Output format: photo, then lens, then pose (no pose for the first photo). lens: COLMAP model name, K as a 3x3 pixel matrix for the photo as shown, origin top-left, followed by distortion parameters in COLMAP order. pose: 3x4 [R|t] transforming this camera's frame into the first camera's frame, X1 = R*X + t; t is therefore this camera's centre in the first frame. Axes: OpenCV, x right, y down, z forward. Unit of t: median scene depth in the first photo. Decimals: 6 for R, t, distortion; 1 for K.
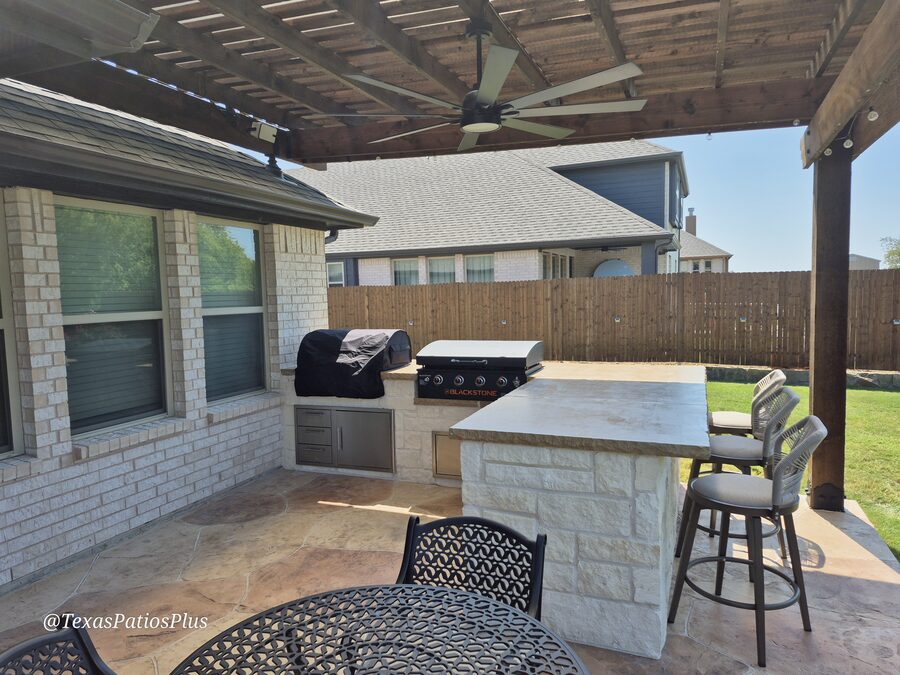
lens RADIAL K [[626.5, 0, 444.5], [0, 626.5, 340.5], [0, 0, 1]] dist [0.070920, -0.073150]
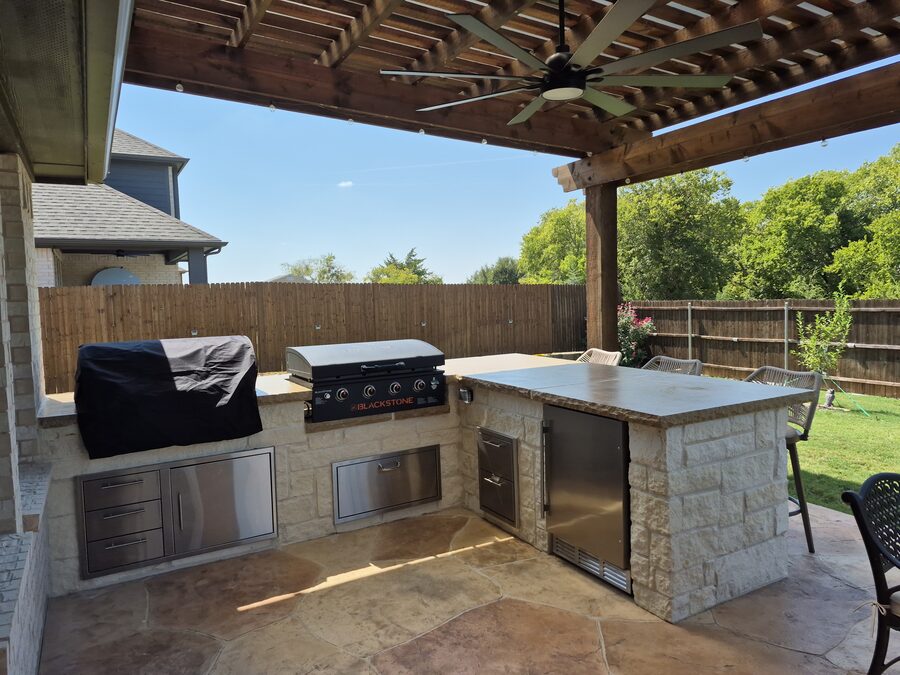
lens RADIAL K [[626.5, 0, 461.7], [0, 626.5, 328.5], [0, 0, 1]] dist [0.070920, -0.073150]
pose [[0.599119, -0.034289, 0.799925, -0.564363], [0.074211, 0.997160, -0.012838, 0.002397], [-0.797213, 0.067055, 0.599962, 0.426644]]
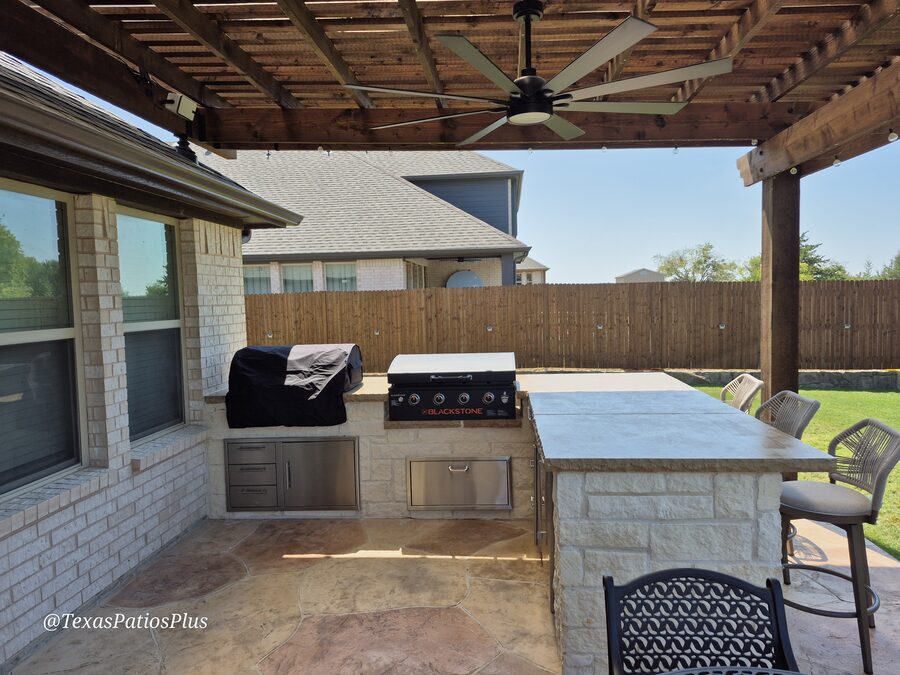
lens RADIAL K [[626.5, 0, 460.7], [0, 626.5, 334.8], [0, 0, 1]] dist [0.070920, -0.073150]
pose [[0.949713, -0.019879, 0.312489, -0.233709], [0.027462, 0.999425, -0.019883, -0.010064], [-0.311915, 0.027464, 0.949713, 0.134002]]
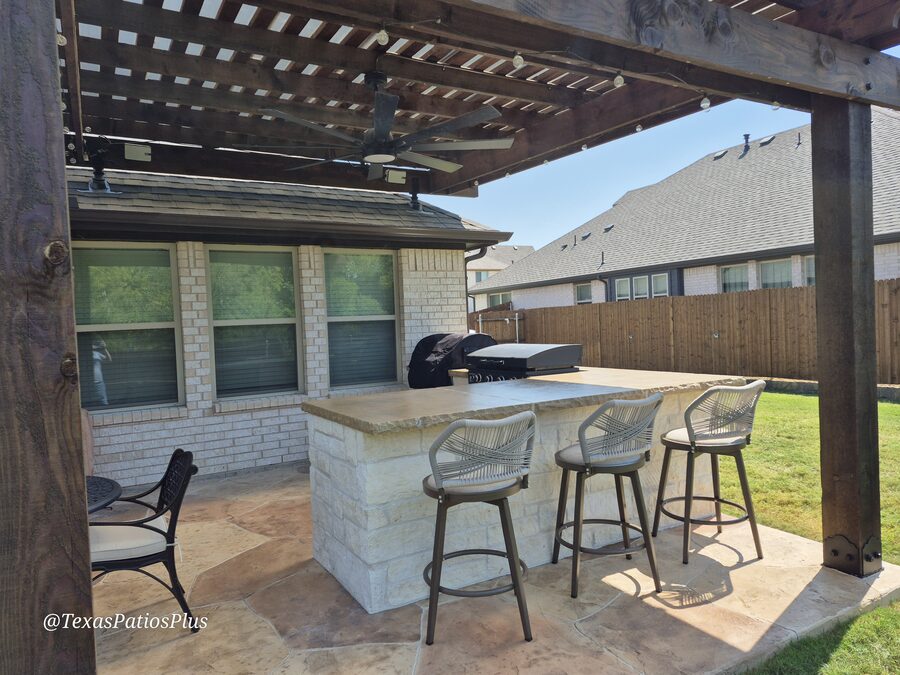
lens RADIAL K [[626.5, 0, 458.0], [0, 626.5, 339.7], [0, 0, 1]] dist [0.070920, -0.073150]
pose [[0.789324, 0.009038, -0.613911, 0.665527], [-0.026042, 0.999485, -0.018769, 0.017893], [0.613425, 0.030802, 0.789152, 0.111700]]
